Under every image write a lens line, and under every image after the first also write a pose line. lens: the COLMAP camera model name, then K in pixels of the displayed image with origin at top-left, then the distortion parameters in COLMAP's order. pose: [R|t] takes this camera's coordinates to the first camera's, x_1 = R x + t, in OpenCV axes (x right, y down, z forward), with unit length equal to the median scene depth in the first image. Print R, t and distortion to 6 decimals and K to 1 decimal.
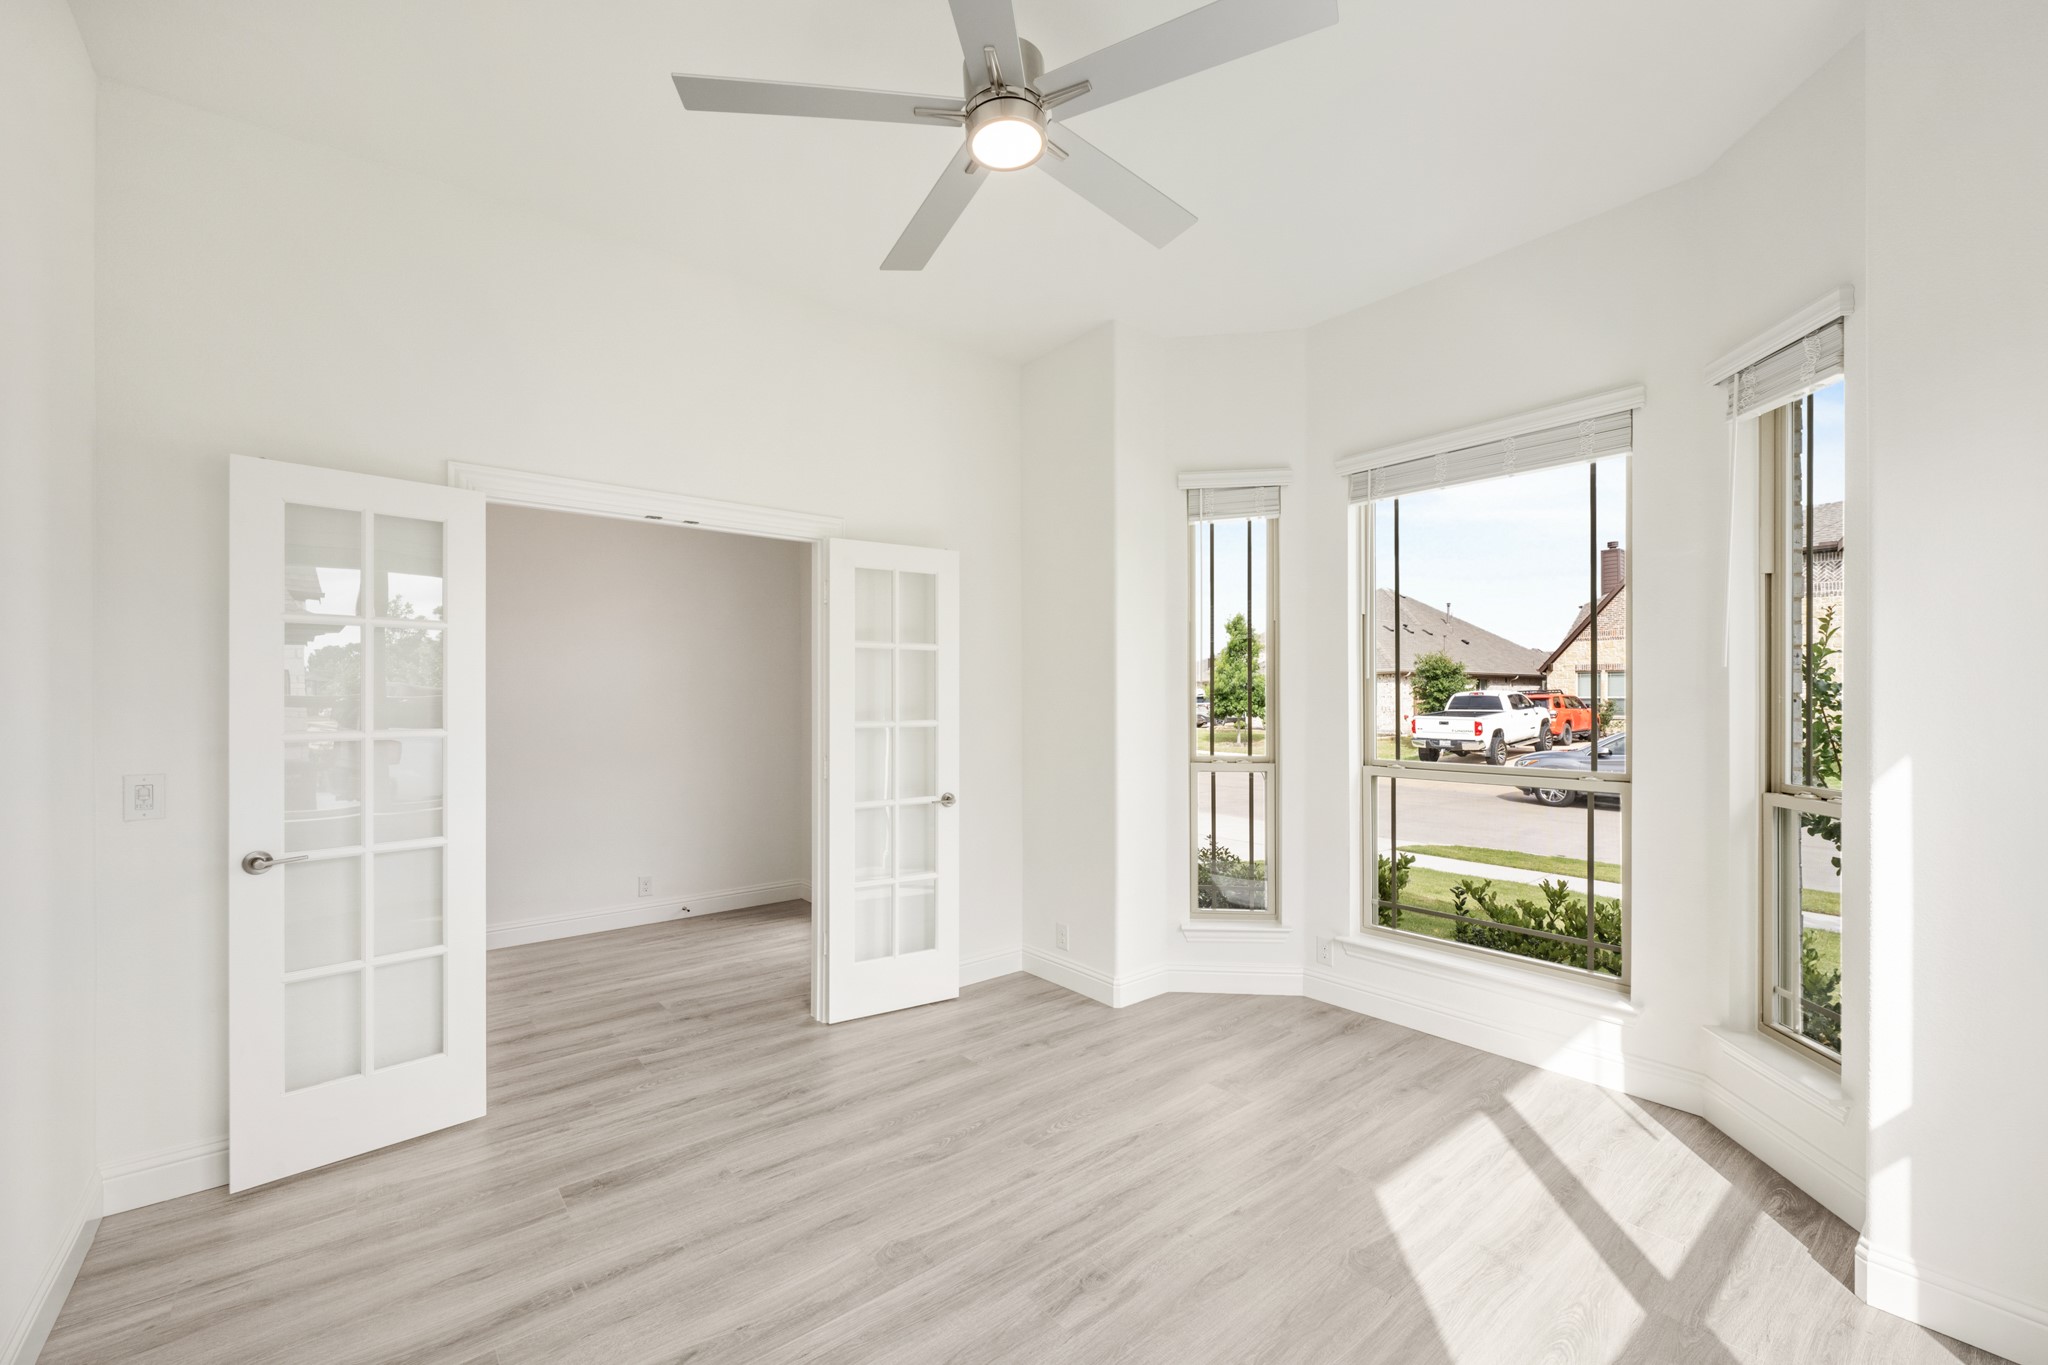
lens RADIAL K [[829.6, 0, 1018.1], [0, 829.6, 696.5], [0, 0, 1]] dist [0.003979, -0.000430]
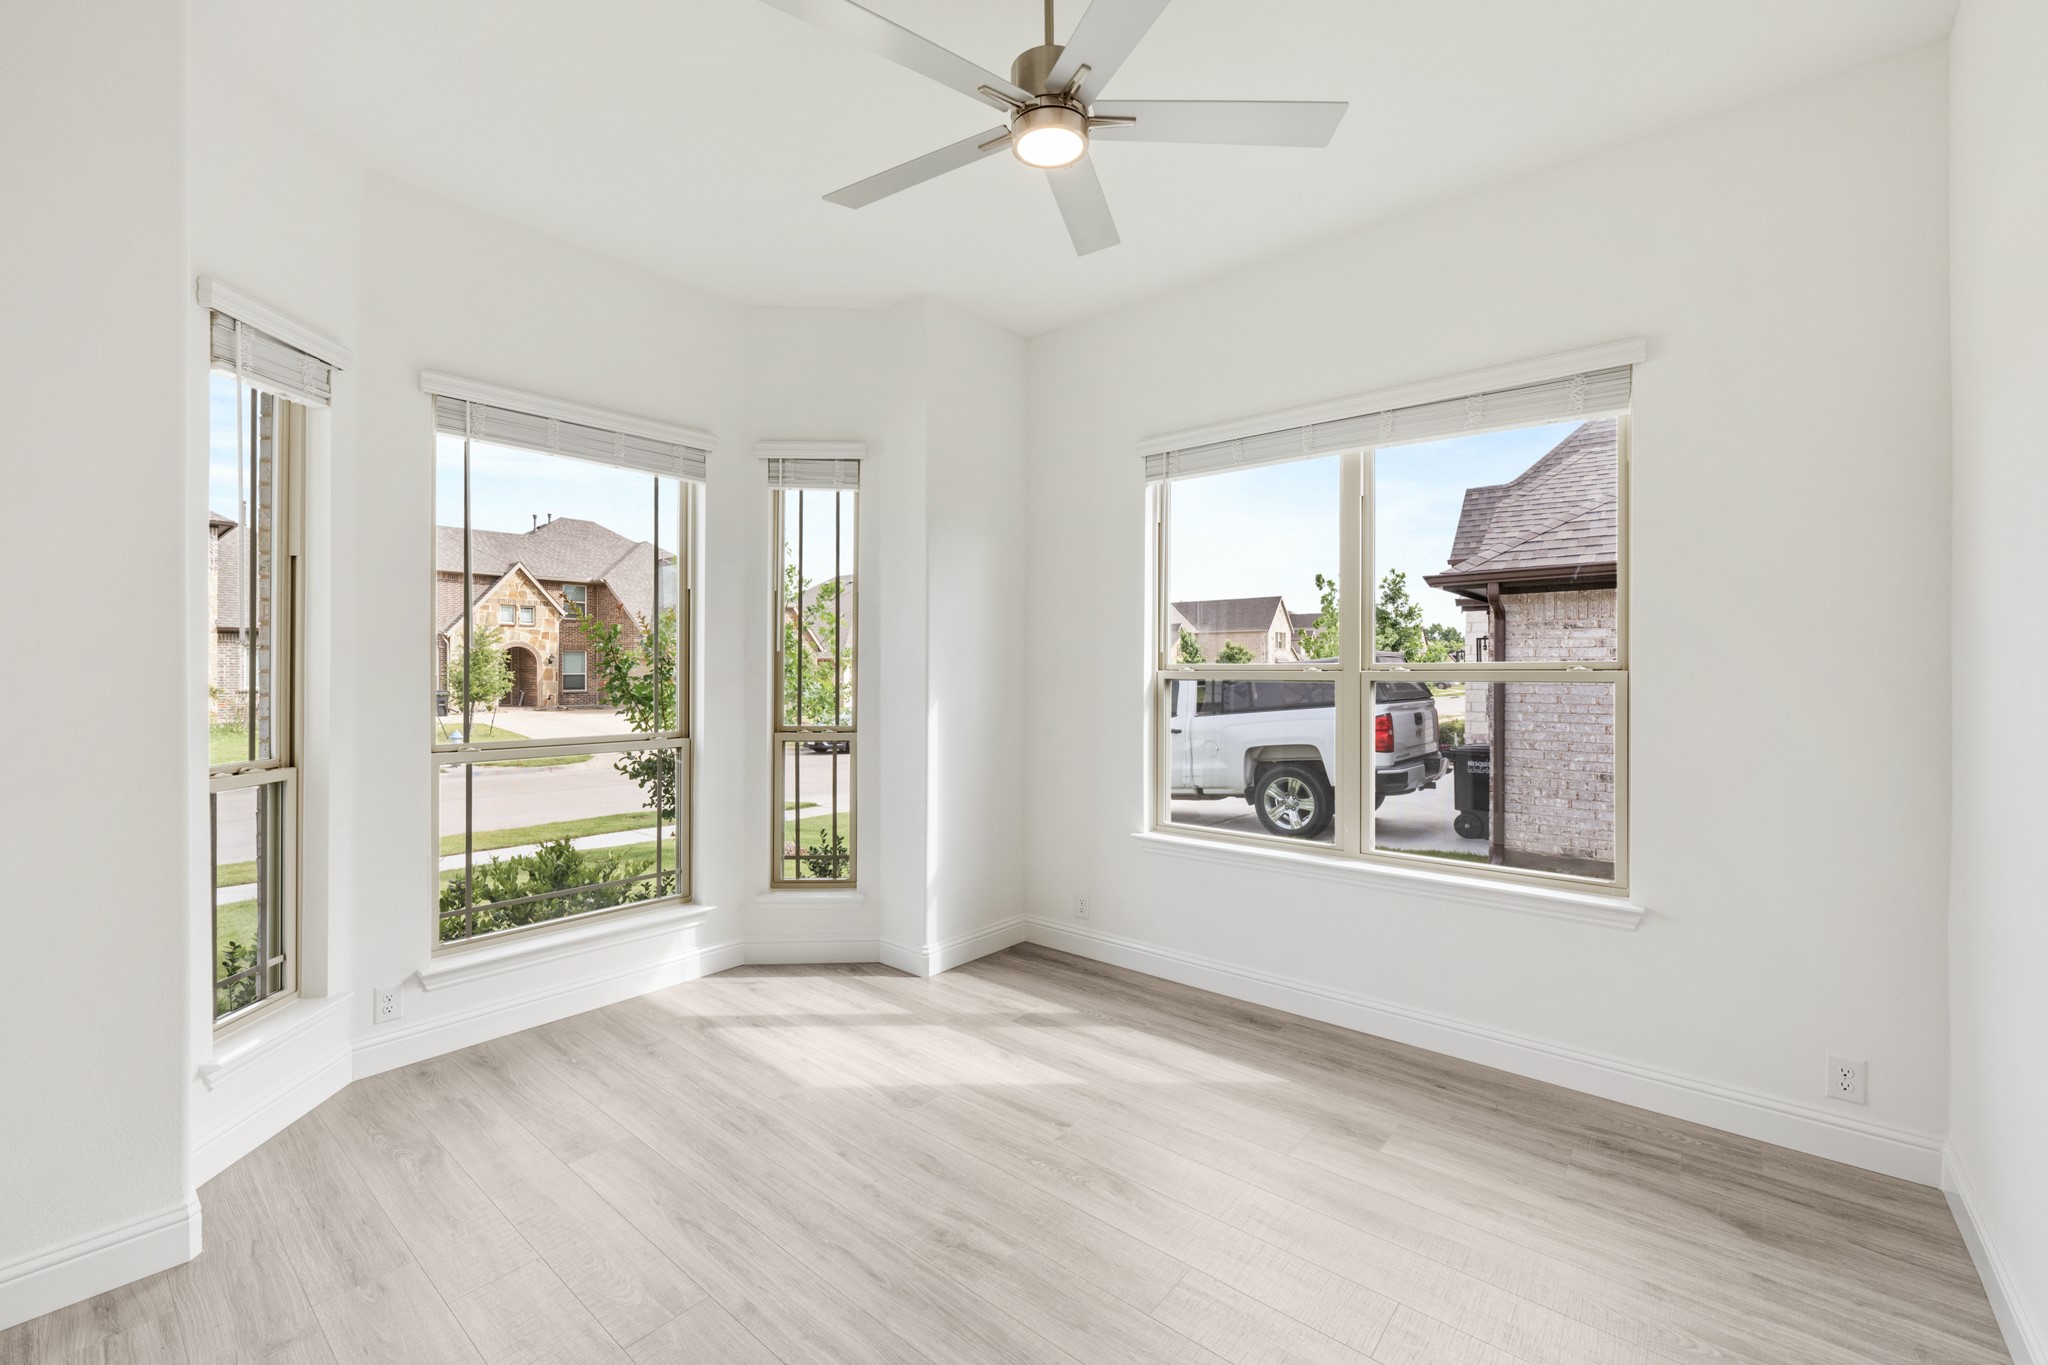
lens RADIAL K [[829.6, 0, 1018.4], [0, 829.6, 675.1], [0, 0, 1]] dist [0.003979, -0.000430]
pose [[-0.175761, 0.002803, 0.984429, -0.643458], [0.000234, 0.999996, -0.002805, 0.011377], [-0.984433, -0.000263, -0.175761, 0.757548]]
